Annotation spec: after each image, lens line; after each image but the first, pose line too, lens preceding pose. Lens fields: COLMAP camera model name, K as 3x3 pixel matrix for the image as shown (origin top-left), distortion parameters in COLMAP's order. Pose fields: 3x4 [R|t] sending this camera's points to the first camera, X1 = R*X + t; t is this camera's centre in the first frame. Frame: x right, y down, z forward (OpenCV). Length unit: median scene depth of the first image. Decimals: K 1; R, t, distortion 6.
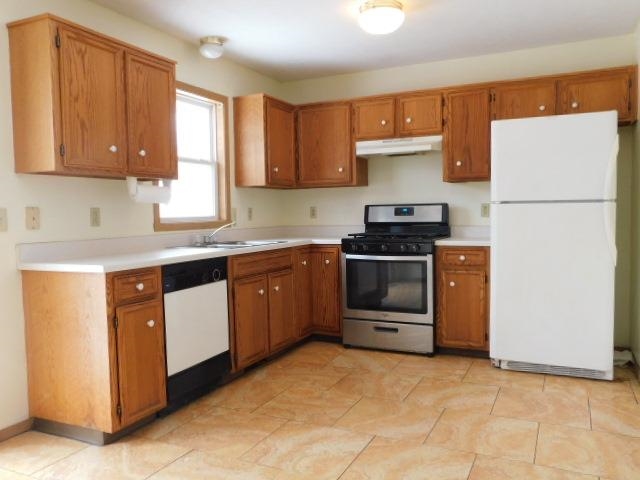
lens RADIAL K [[518.8, 0, 320.0], [0, 518.8, 240.0], [0, 0, 1]] dist [-0.001115, -0.003956]
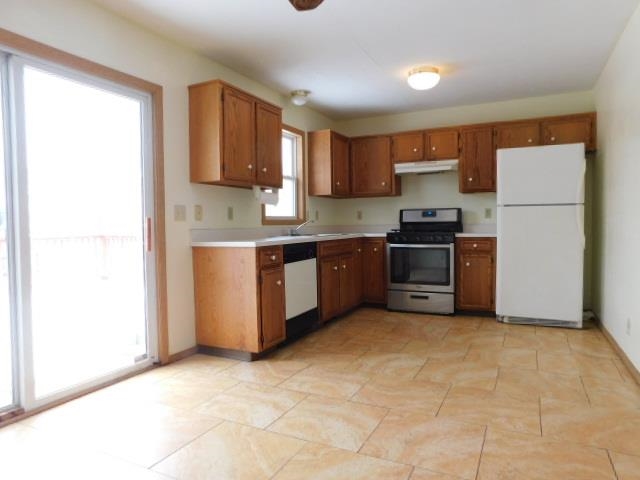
lens RADIAL K [[424.7, 0, 320.0], [0, 424.7, 240.0], [0, 0, 1]] dist [-0.045050, 0.003506]
pose [[0.999875, 0.003590, -0.015419, -0.142943], [-0.003846, 0.999855, -0.016613, 0.043750], [0.015358, 0.016671, 0.999743, -0.171067]]
